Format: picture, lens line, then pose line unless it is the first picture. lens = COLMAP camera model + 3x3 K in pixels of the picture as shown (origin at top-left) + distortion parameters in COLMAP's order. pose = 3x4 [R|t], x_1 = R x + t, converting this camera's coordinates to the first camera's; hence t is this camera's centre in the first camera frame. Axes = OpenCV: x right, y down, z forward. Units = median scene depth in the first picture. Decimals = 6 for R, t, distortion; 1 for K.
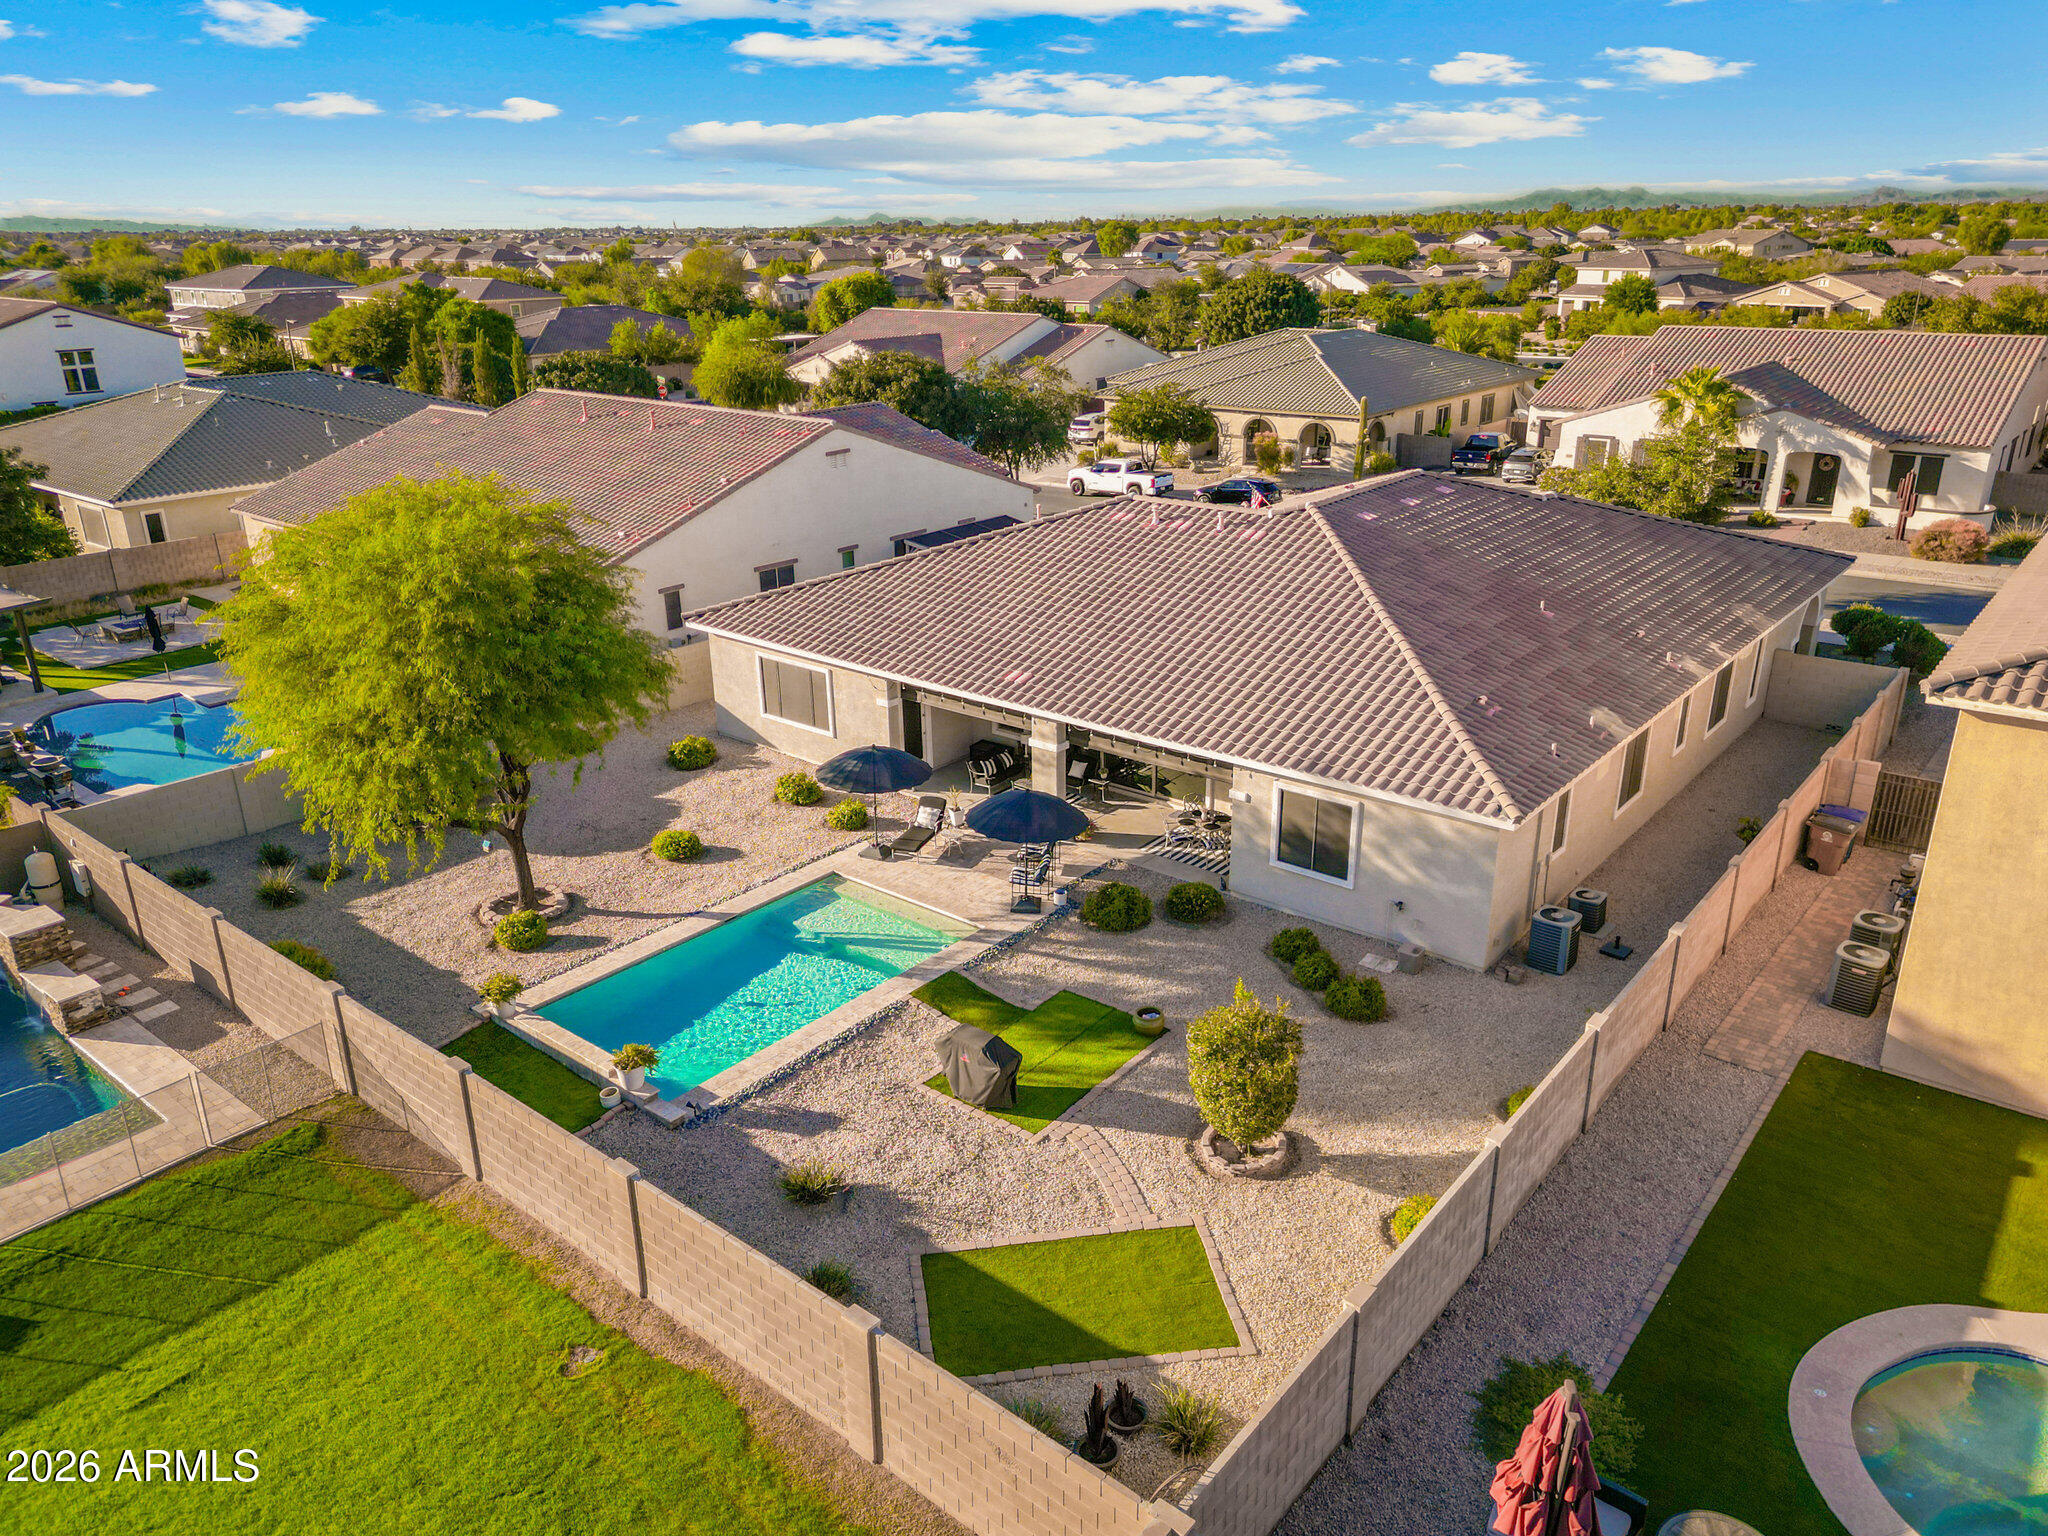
lens RADIAL K [[1498.2, 0, 1027.2], [0, 1498.2, 689.3], [0, 0, 1]] dist [0.080283, -0.106282]
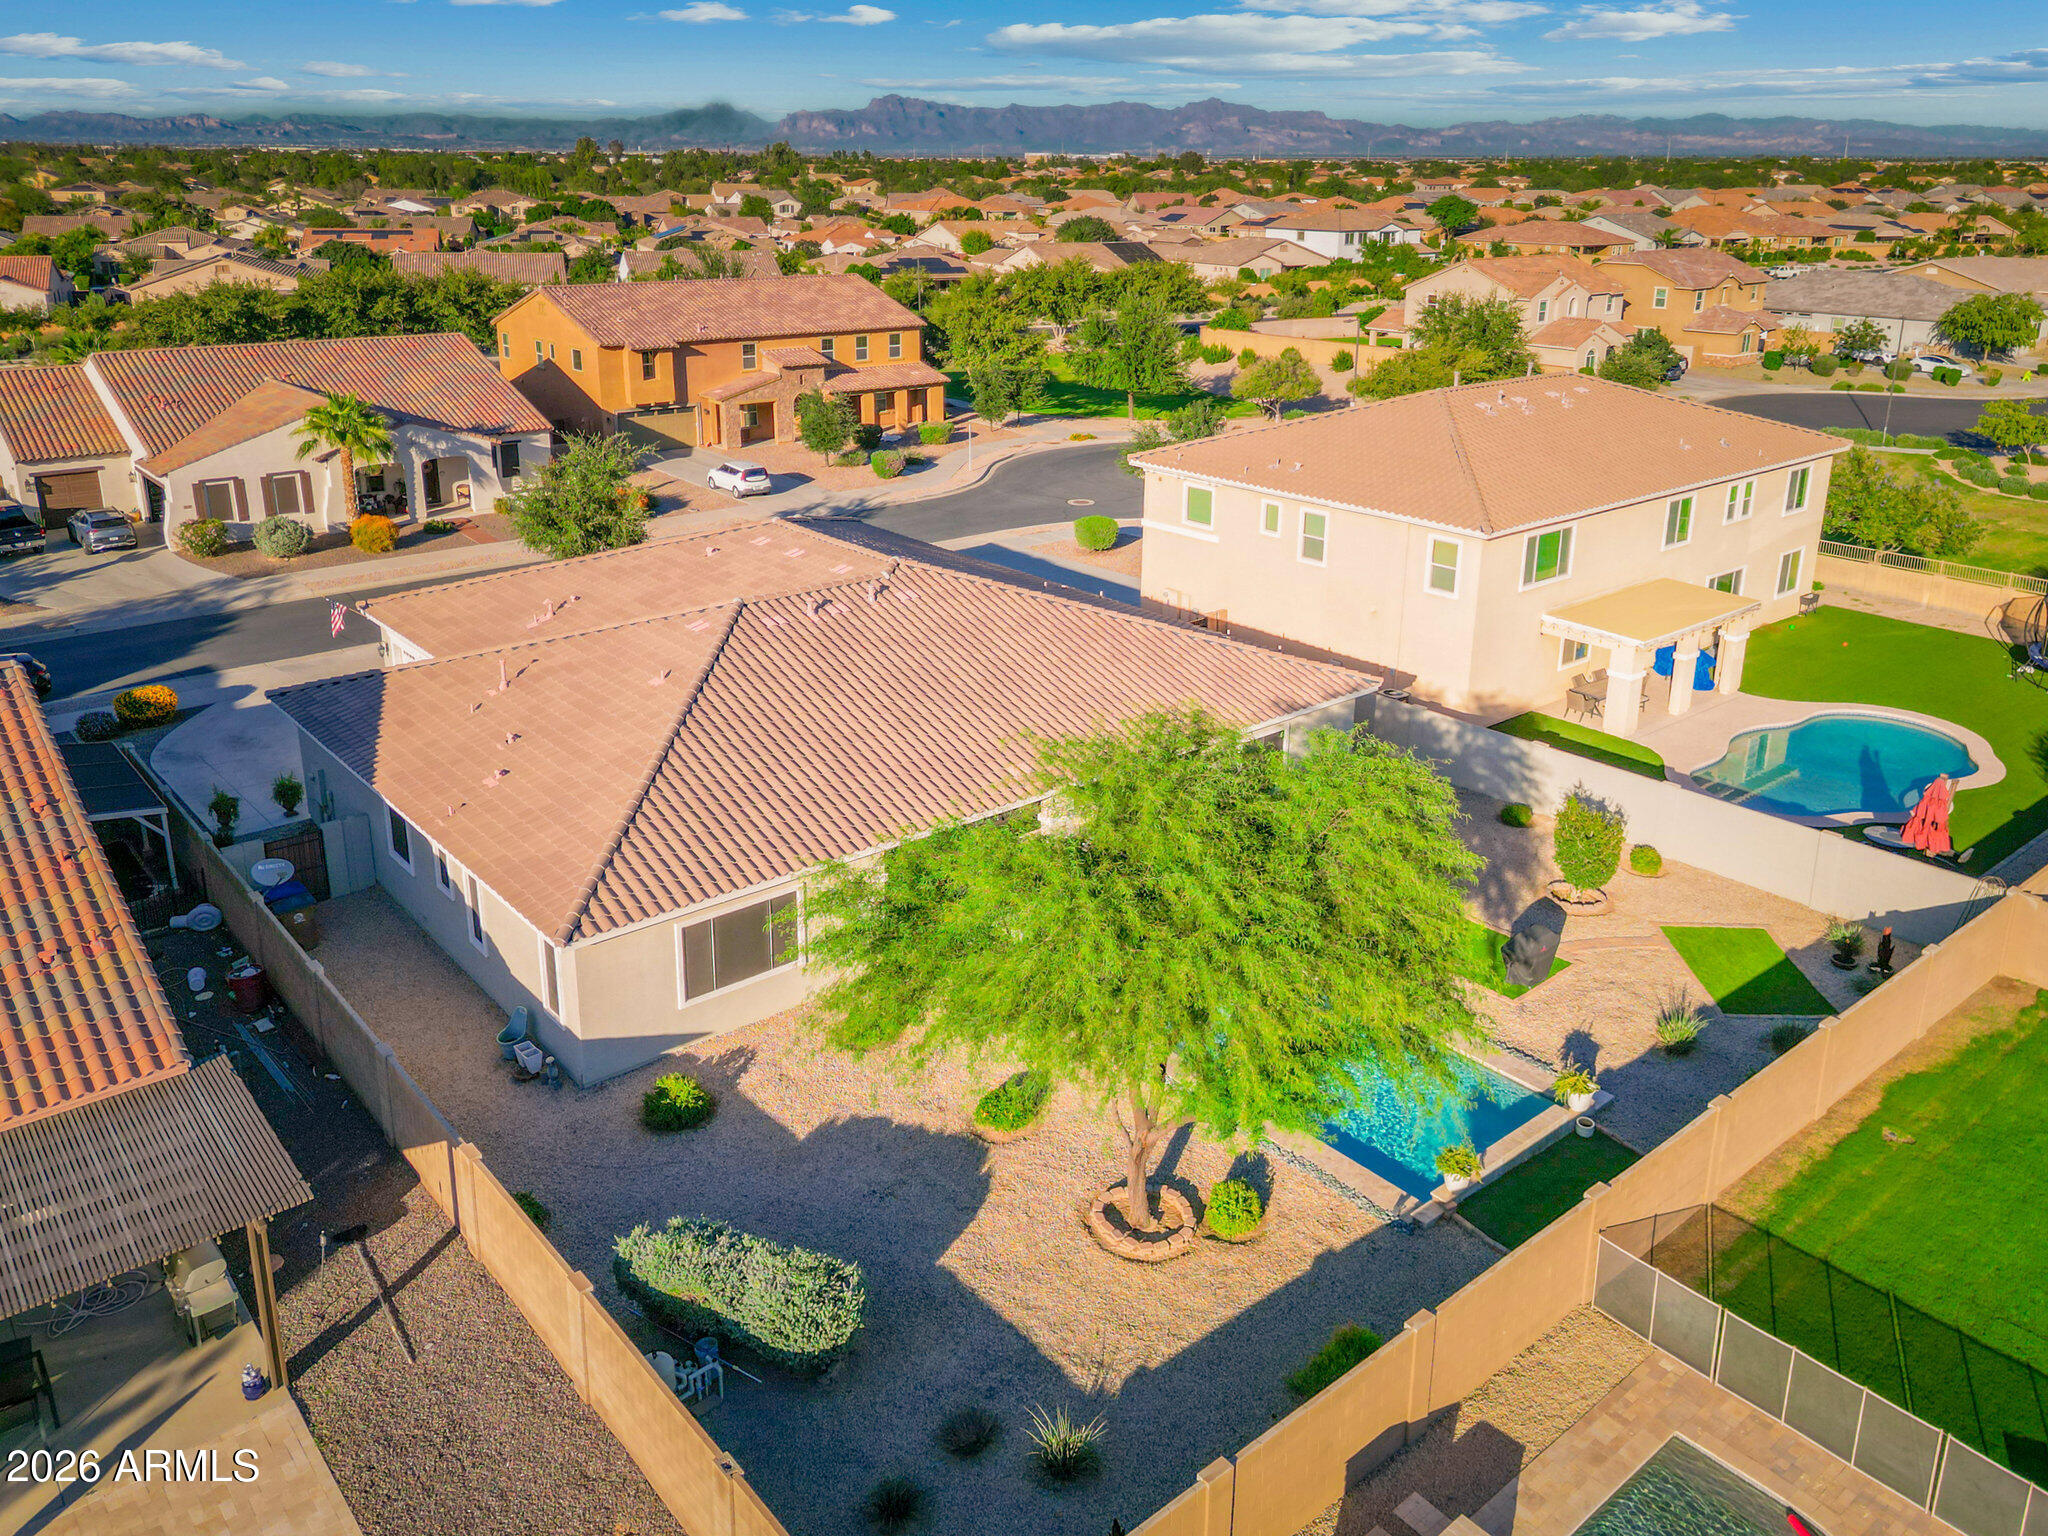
lens RADIAL K [[1498.2, 0, 1027.2], [0, 1498.2, 689.3], [0, 0, 1]] dist [0.080283, -0.106282]
pose [[0.182916, -0.312347, 0.932191, -1.318332], [0.282889, 0.924809, 0.254365, -0.448744], [-0.941549, 0.217180, 0.257523, 1.024983]]
